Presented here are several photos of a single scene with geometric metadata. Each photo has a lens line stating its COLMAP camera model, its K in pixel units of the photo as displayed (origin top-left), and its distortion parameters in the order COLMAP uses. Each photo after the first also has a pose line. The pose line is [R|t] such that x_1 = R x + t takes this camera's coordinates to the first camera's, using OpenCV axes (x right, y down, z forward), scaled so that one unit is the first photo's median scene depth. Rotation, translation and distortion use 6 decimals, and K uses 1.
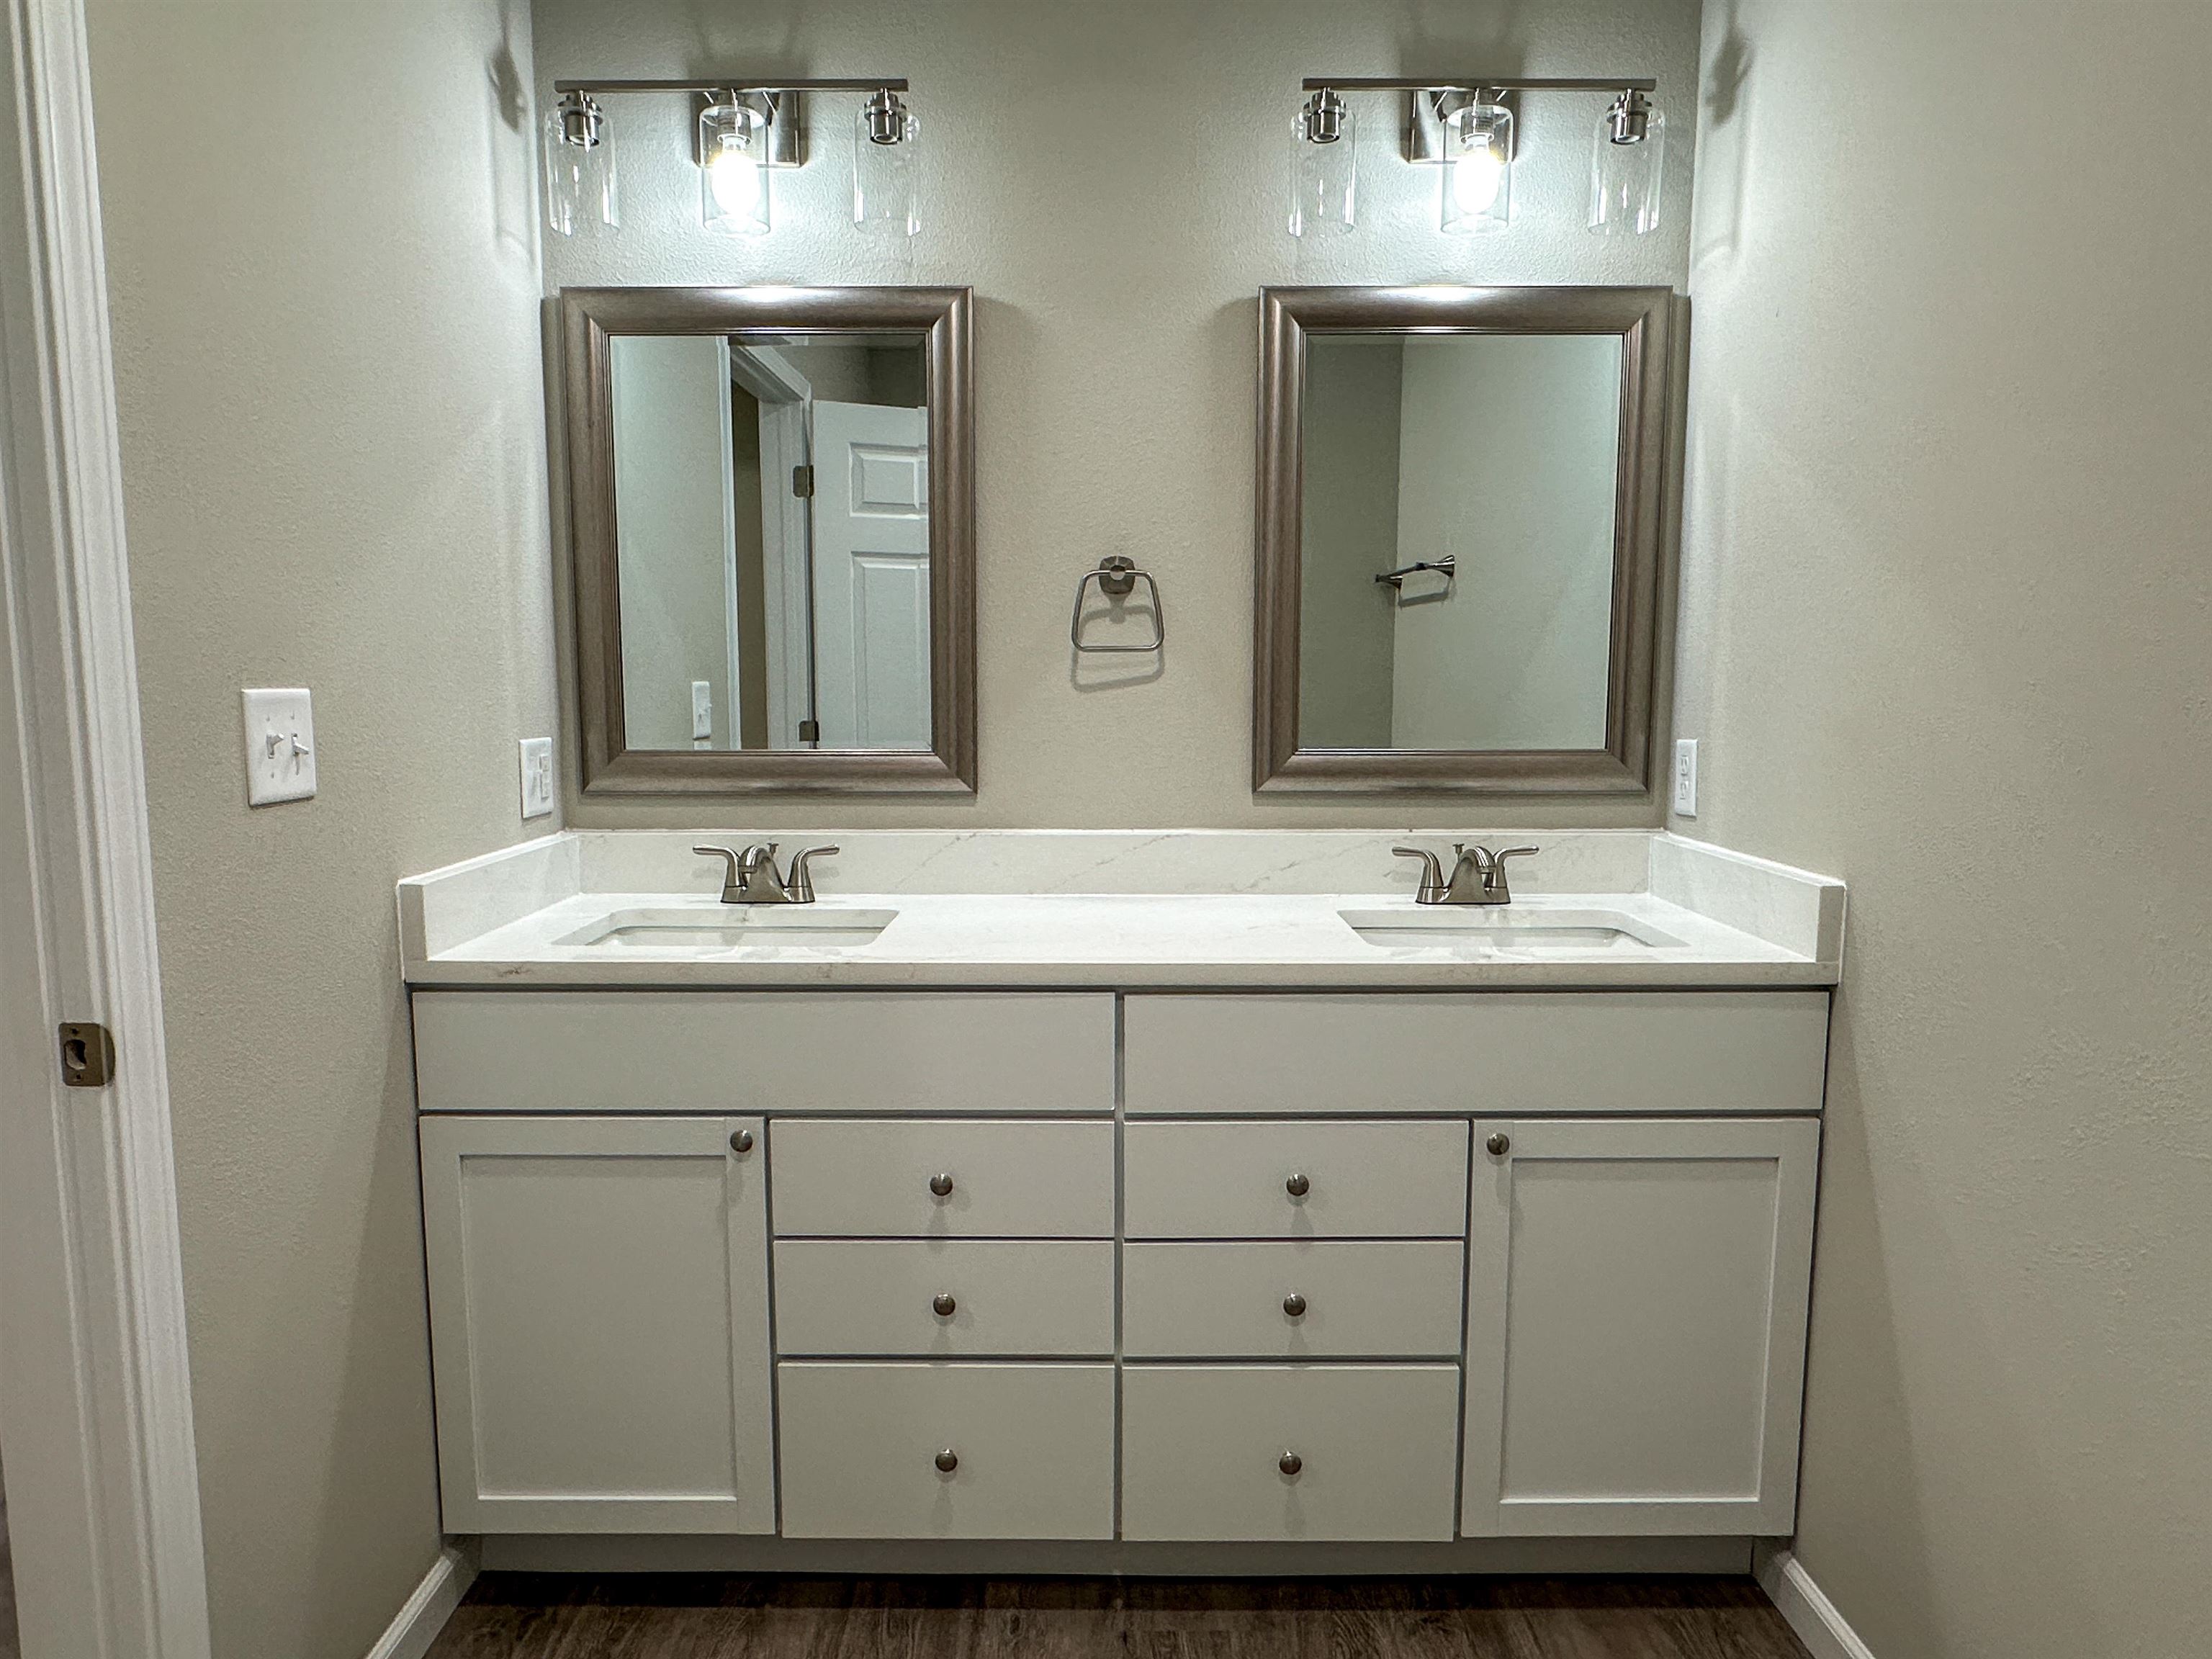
lens RADIAL K [[1363.4, 0, 1089.3], [0, 1363.4, 827.5], [0, 0, 1]] dist [-0.011802, -0.000381]
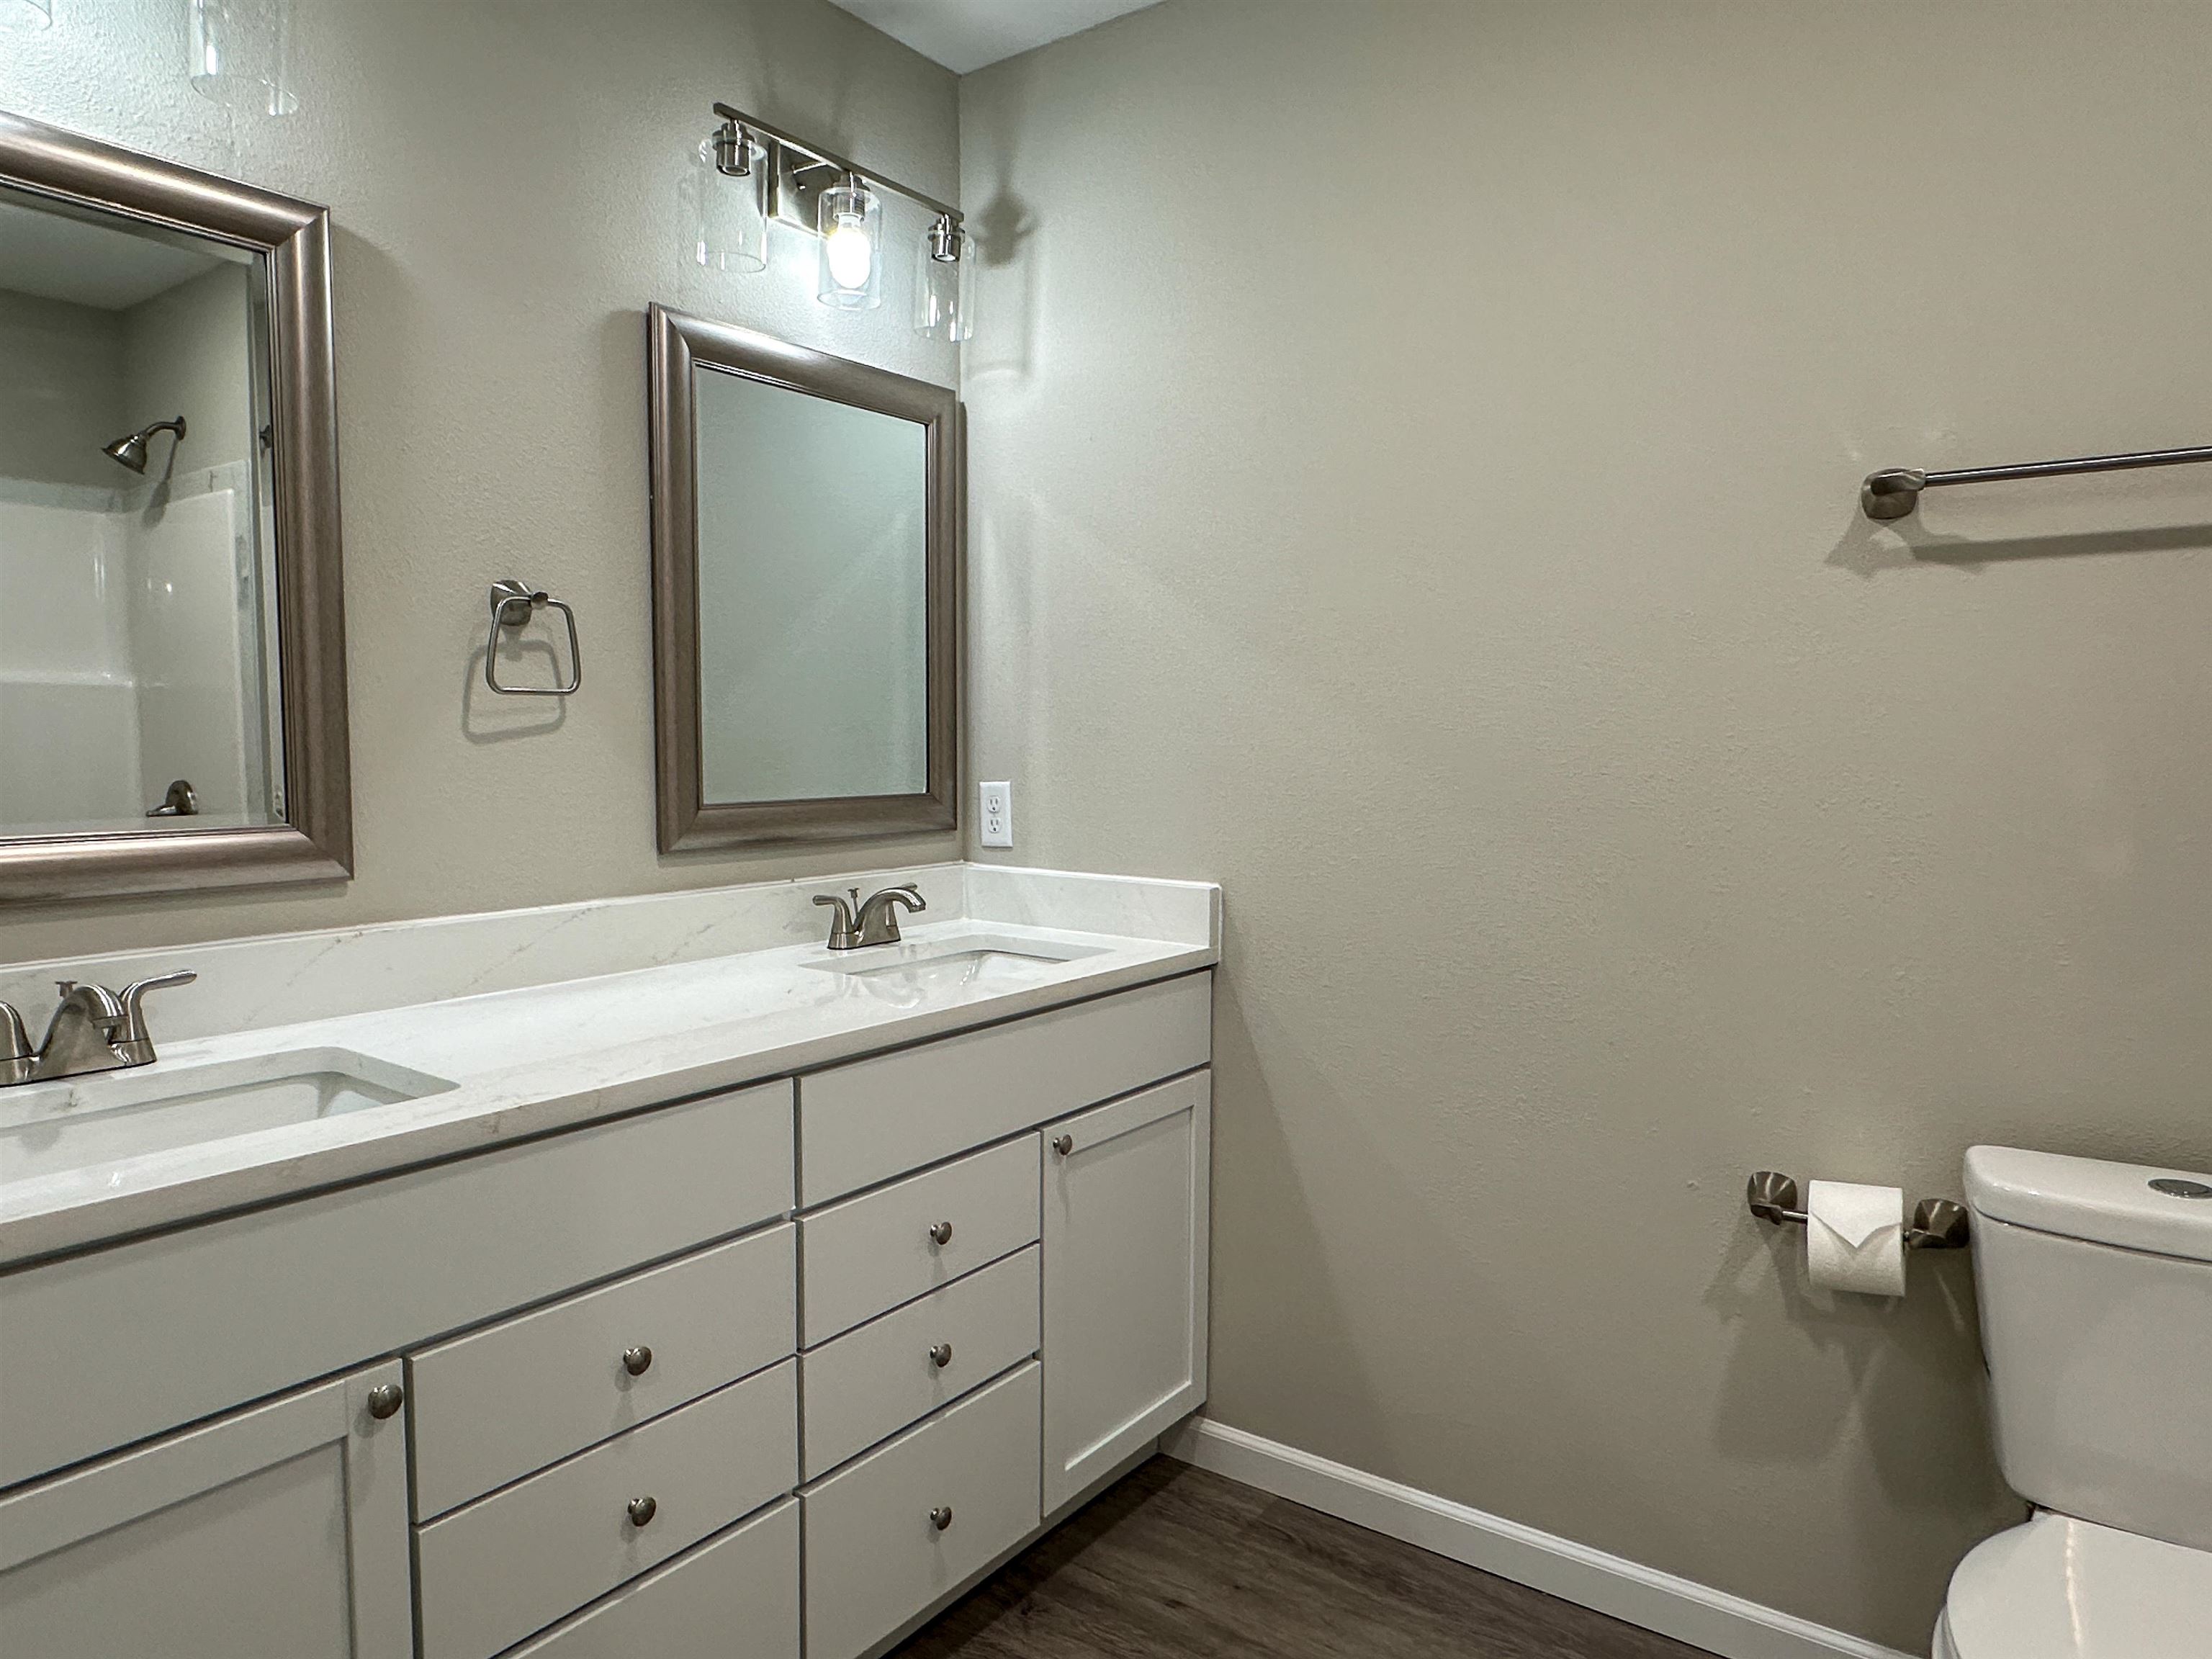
lens RADIAL K [[1365.0, 0, 1106.0], [0, 1365.0, 829.5], [0, 0, 1]] dist [-0.000686, -0.001646]
pose [[0.602281, -0.053596, 0.796483, -0.452940], [0.080161, 0.996761, 0.006457, -0.024717], [-0.794249, 0.059958, 0.604627, 0.225492]]
